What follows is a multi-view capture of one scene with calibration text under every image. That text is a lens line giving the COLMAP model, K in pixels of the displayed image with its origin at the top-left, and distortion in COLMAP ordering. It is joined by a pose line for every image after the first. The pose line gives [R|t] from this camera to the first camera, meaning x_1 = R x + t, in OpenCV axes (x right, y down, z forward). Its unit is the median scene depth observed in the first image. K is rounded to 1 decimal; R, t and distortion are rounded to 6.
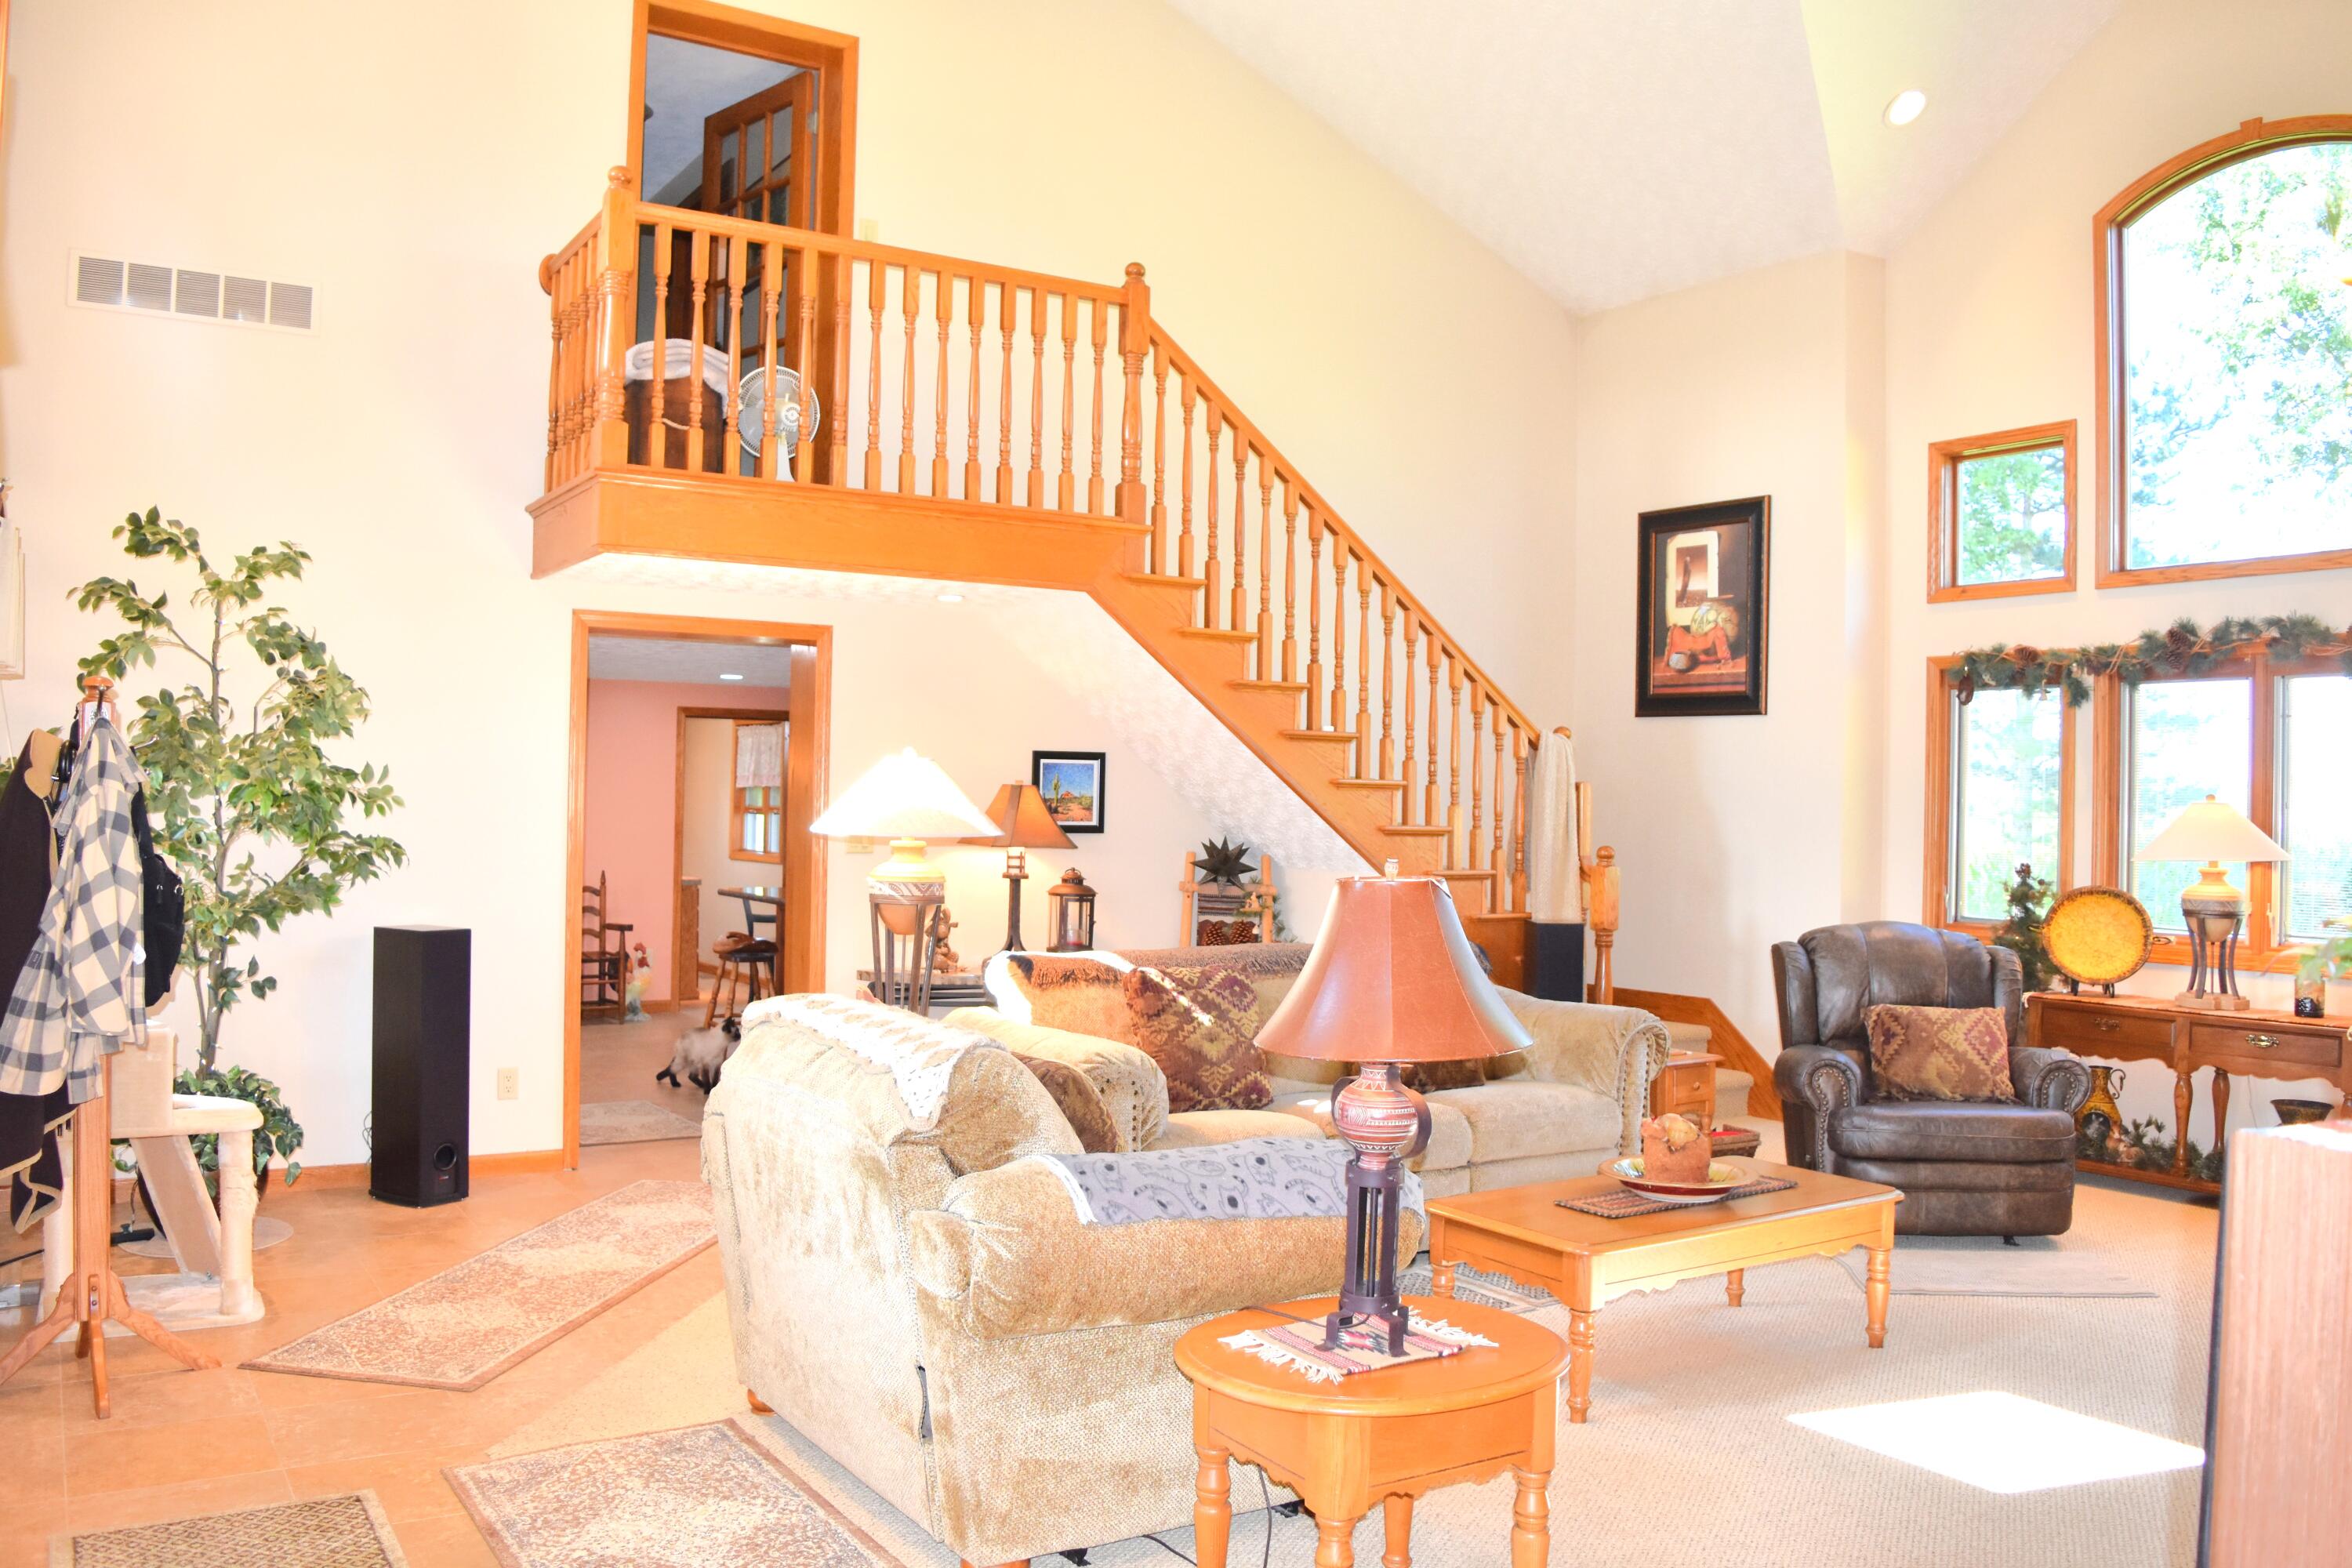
lens RADIAL K [[1812.4, 0, 1176.0], [0, 1812.4, 784.0], [0, 0, 1]] dist [-0.088912, 0.011627]
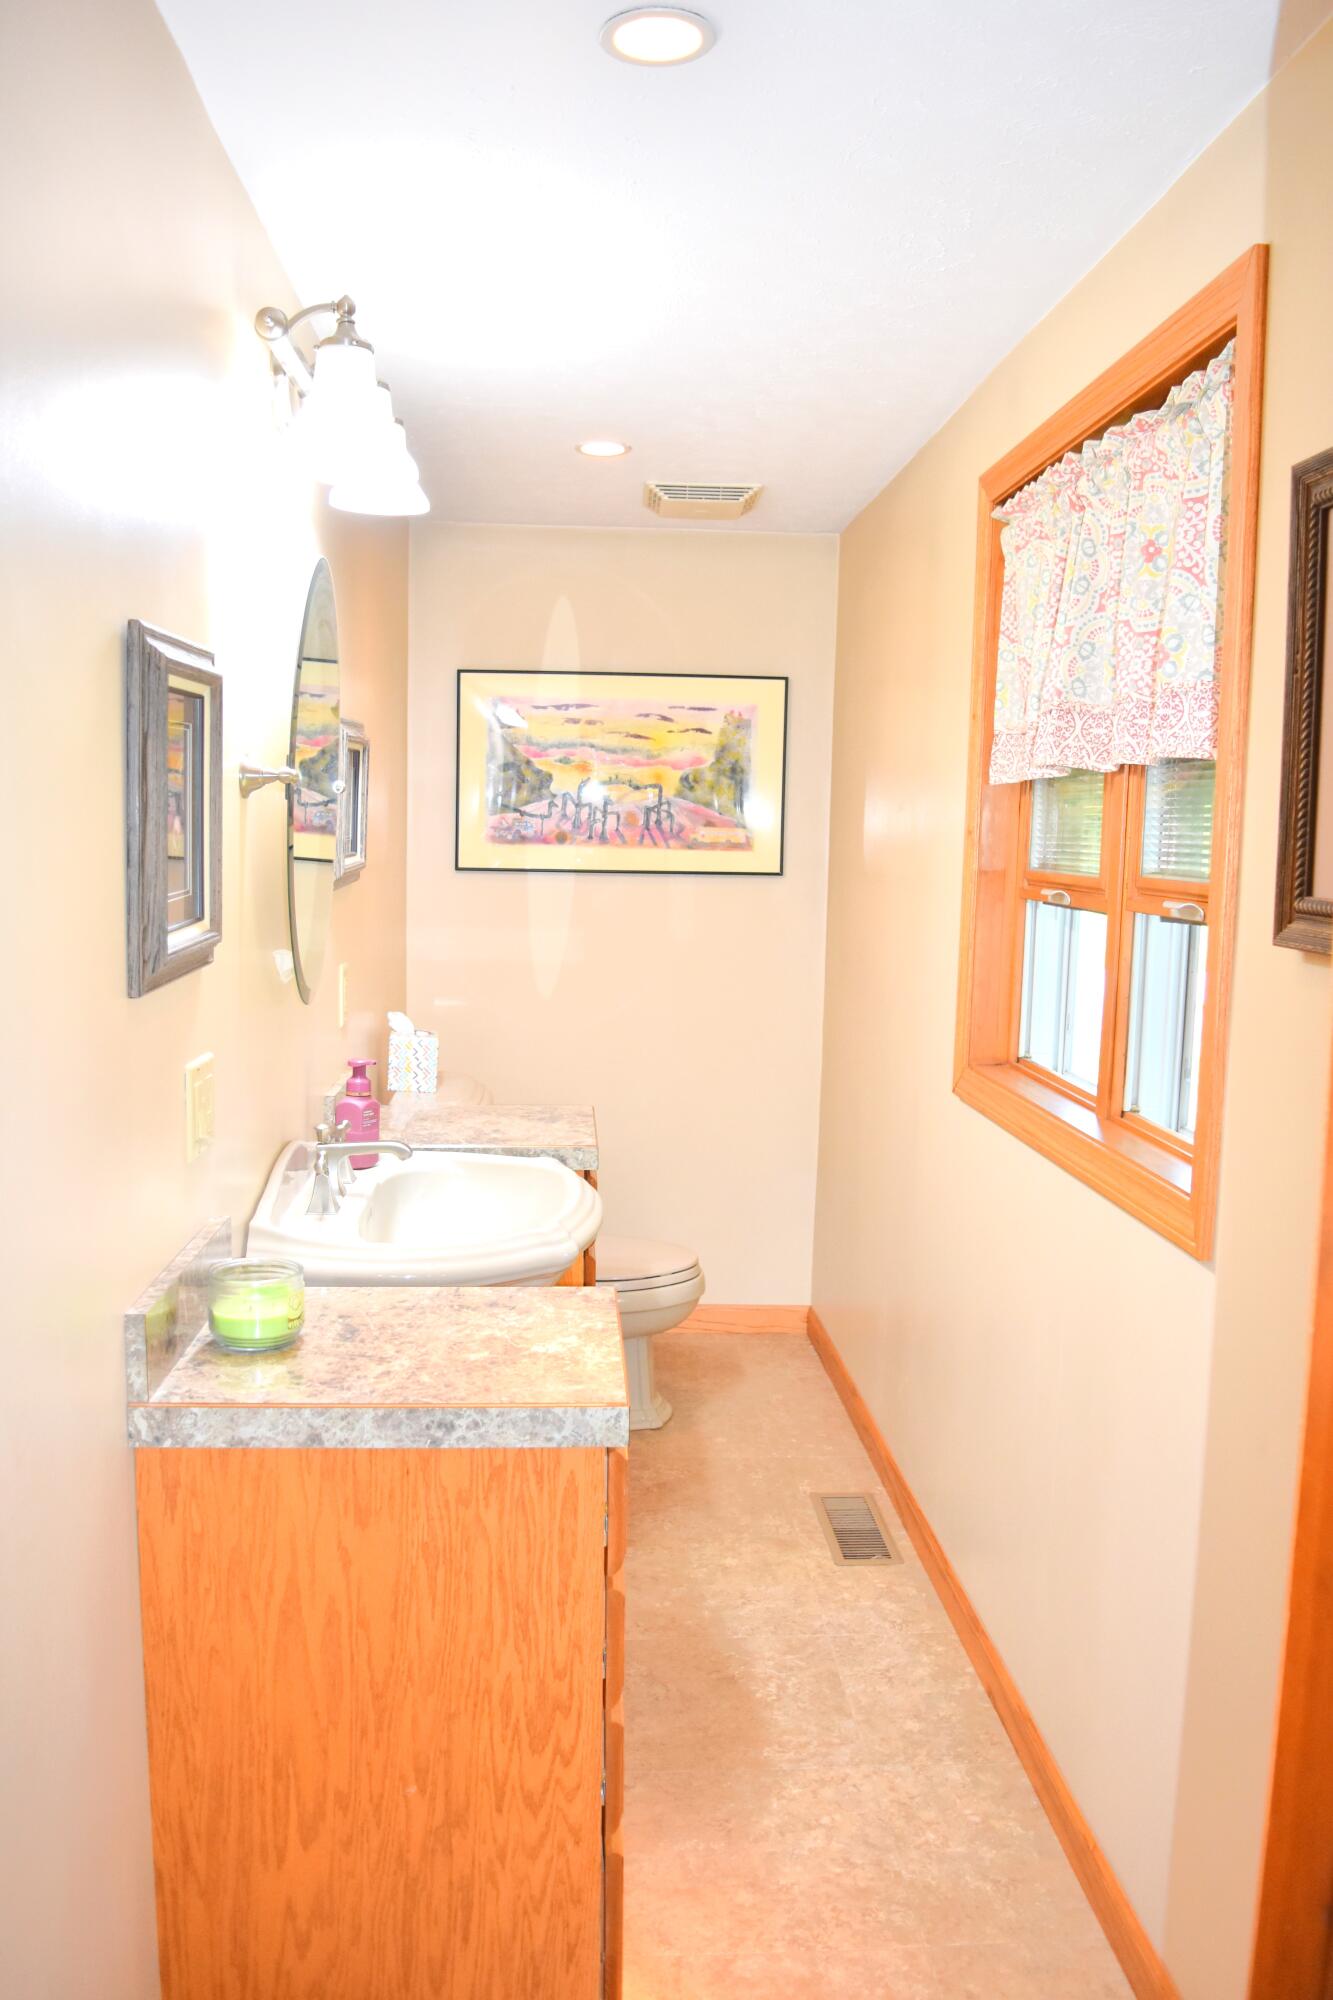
lens RADIAL K [[1541.1, 0, 666.5], [0, 1541.1, 1000.0], [0, 0, 1]] dist [-0.088912, 0.011627]
pose [[0.870312, 0.055995, -0.489308, -0.204243], [-0.004422, 0.994364, 0.105927, 0.009399], [0.492482, -0.090026, 0.865654, 0.900890]]
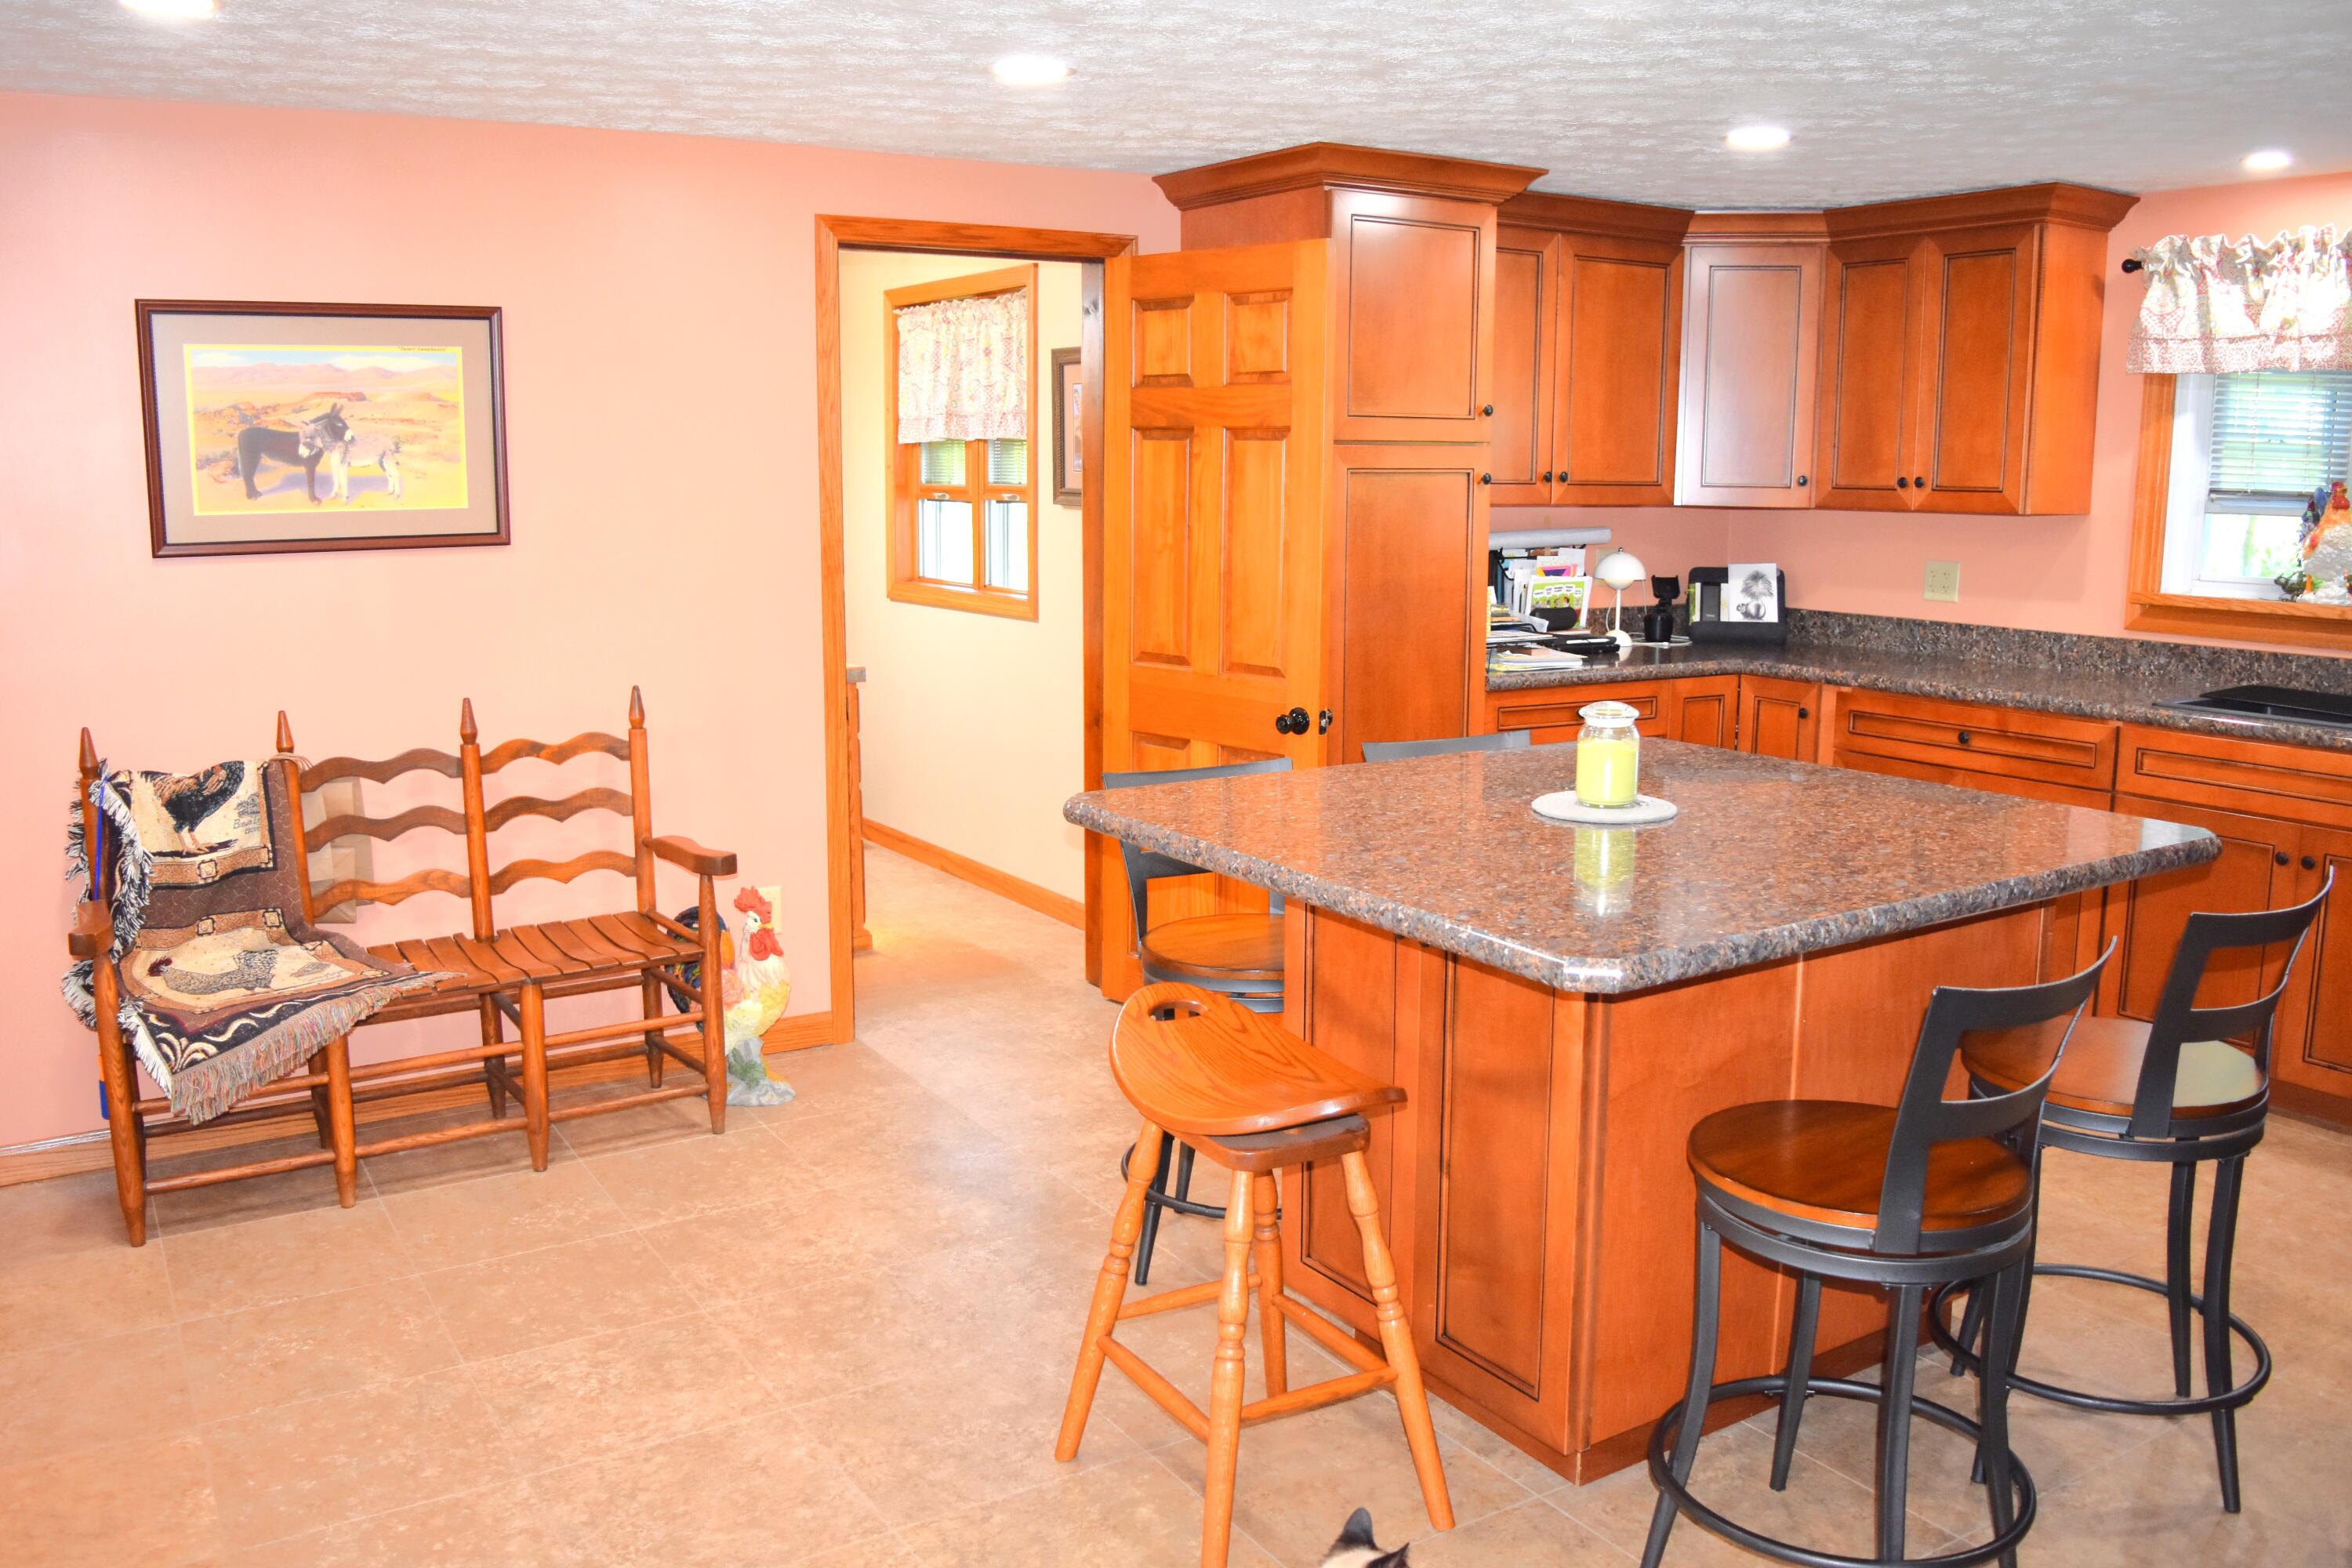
lens RADIAL K [[1812.4, 0, 1176.0], [0, 1812.4, 784.0], [0, 0, 1]] dist [-0.088912, 0.011627]
pose [[0.999962, -0.008423, -0.002270, -0.191380], [0.008695, 0.983562, 0.180364, 0.005502], [0.000714, -0.180376, 0.983597, 0.586479]]
